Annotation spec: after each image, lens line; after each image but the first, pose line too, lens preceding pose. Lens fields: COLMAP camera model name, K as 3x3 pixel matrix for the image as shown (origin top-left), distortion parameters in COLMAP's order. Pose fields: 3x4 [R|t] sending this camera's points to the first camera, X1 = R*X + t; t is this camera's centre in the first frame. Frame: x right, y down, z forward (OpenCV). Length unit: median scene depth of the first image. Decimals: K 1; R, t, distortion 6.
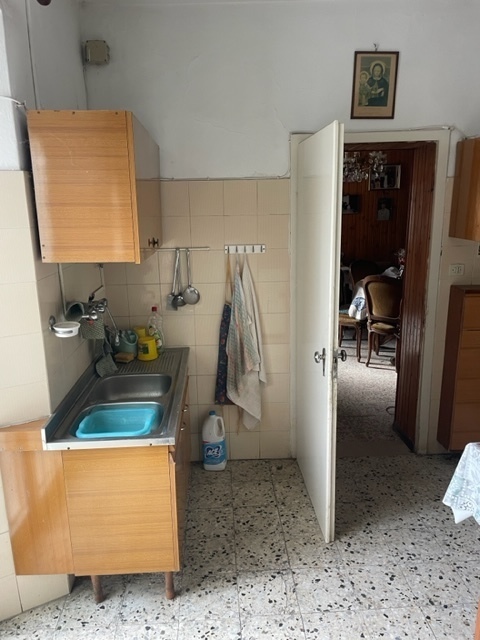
lens RADIAL K [[480.8, 0, 239.3], [0, 480.8, 320.8], [0, 0, 1]] dist [0.015721, -0.000152]
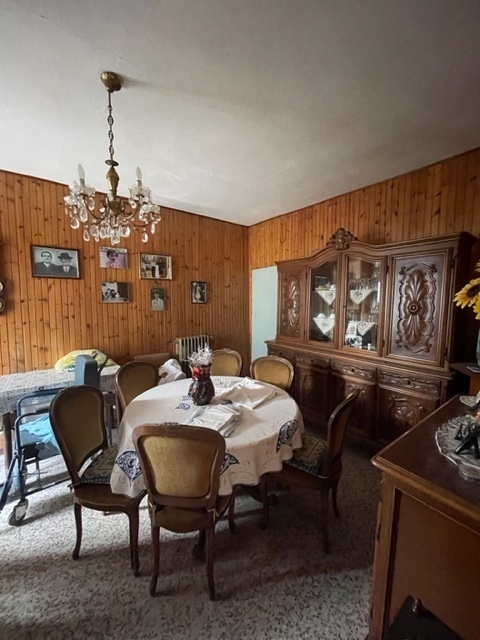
lens RADIAL K [[261.0, 0, 237.8], [0, 261.0, 323.1], [0, 0, 1]] dist [0.003090, -0.000635]
pose [[0.826993, -0.024916, 0.561660, 0.139901], [0.111292, 0.986503, -0.120105, -0.104557], [-0.551087, 0.161834, 0.818604, 0.496078]]
